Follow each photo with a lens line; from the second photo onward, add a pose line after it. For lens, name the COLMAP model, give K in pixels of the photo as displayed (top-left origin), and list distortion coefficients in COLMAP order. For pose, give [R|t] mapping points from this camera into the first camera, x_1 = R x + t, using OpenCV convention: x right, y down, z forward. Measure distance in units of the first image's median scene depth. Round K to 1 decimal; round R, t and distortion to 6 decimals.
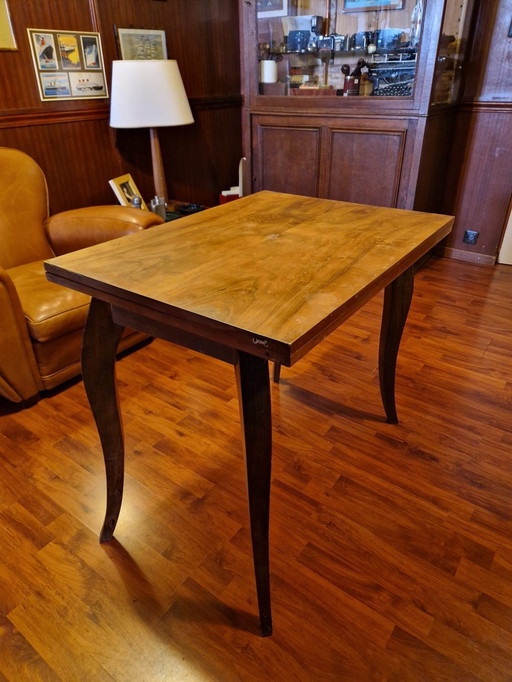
lens RADIAL K [[469.9, 0, 256.0], [0, 469.9, 341.3], [0, 0, 1]] dist [0.022298, -0.029647]
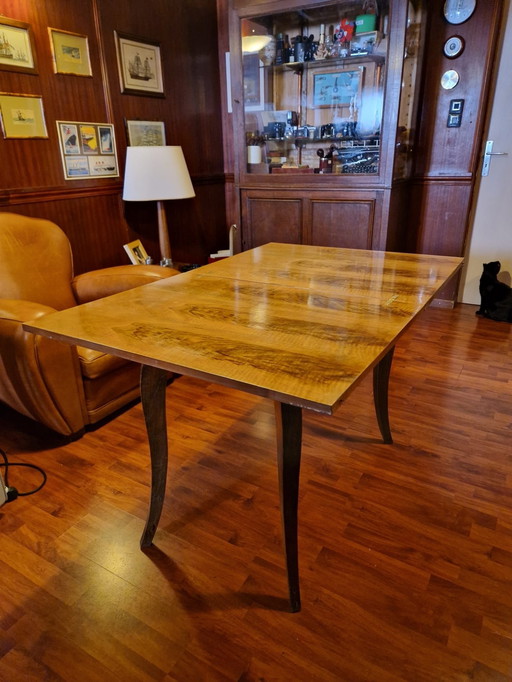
lens RADIAL K [[469.9, 0, 256.4], [0, 469.9, 342.8], [0, 0, 1]] dist [0.022298, -0.029647]
pose [[0.994751, -0.042039, 0.093293, -0.119932], [0.054174, 0.989819, -0.131616, 0.064715], [-0.086811, 0.135979, 0.986901, -0.128420]]
